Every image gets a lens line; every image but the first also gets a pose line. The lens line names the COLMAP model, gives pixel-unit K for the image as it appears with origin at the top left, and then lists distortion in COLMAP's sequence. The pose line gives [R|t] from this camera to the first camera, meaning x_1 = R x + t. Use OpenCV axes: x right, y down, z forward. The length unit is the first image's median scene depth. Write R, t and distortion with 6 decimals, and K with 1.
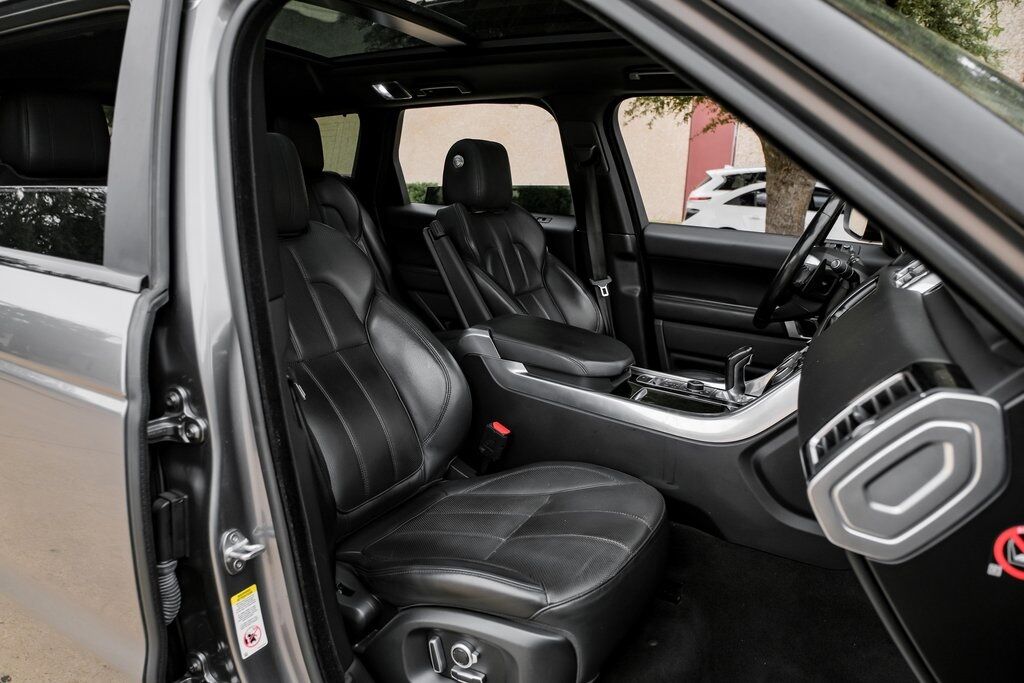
lens RADIAL K [[698.7, 0, 513.7], [0, 698.7, 346.6], [0, 0, 1]] dist [-0.016346, 0.007115]
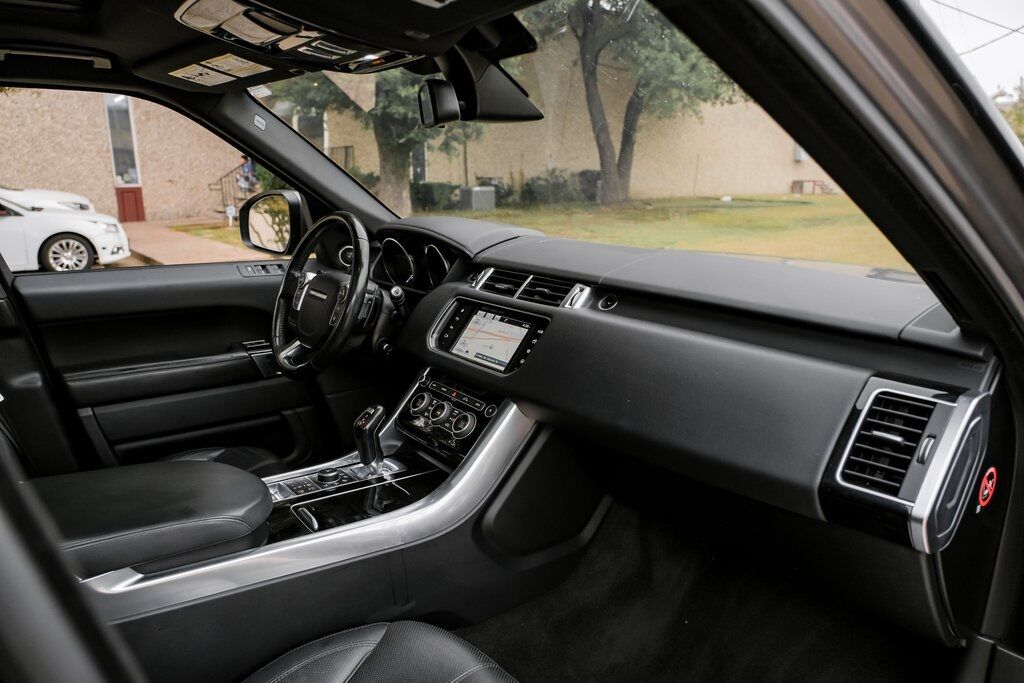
lens RADIAL K [[698.7, 0, 511.9], [0, 698.7, 333.4], [0, 0, 1]] dist [-0.016346, 0.007115]
pose [[0.404376, -0.239783, 0.882601, -0.217166], [0.237554, 0.959437, 0.151819, -0.116506], [-0.883203, 0.148273, 0.444935, 0.310219]]
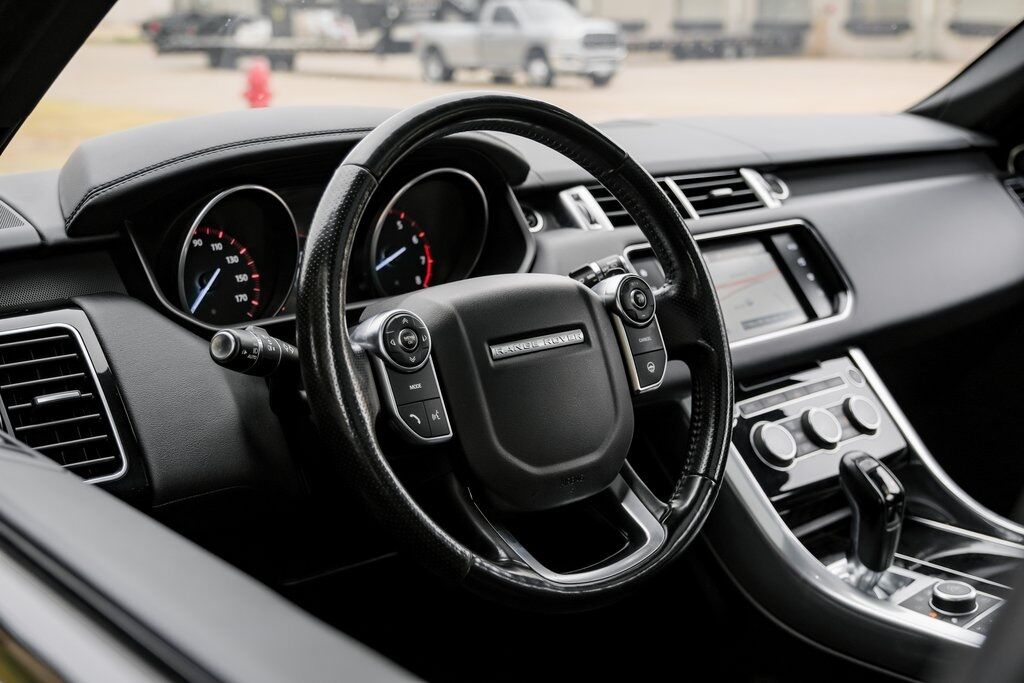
lens RADIAL K [[1244.2, 0, 512.9], [0, 1244.2, 335.1], [0, 0, 1]] dist [-0.026235, 0.000000]
pose [[-0.944993, -0.115831, 0.305894, 0.207099], [0.039848, 0.887464, 0.459152, -0.281242], [-0.324654, 0.446085, -0.834031, 1.113573]]
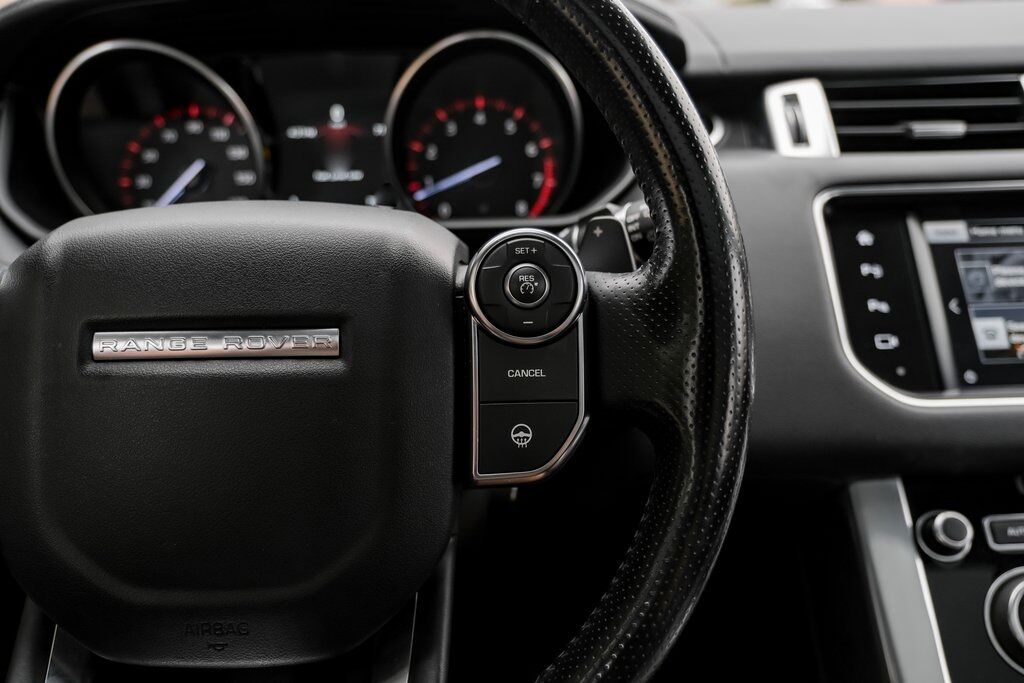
lens RADIAL K [[916.7, 0, 506.8], [0, 916.7, 343.9], [0, 0, 1]] dist [-0.003932, -0.025067]
pose [[-0.506838, -0.310148, 0.804316, 0.179723], [0.213759, 0.858678, 0.465810, -0.152213], [-0.835118, 0.408020, -0.368914, 0.791626]]
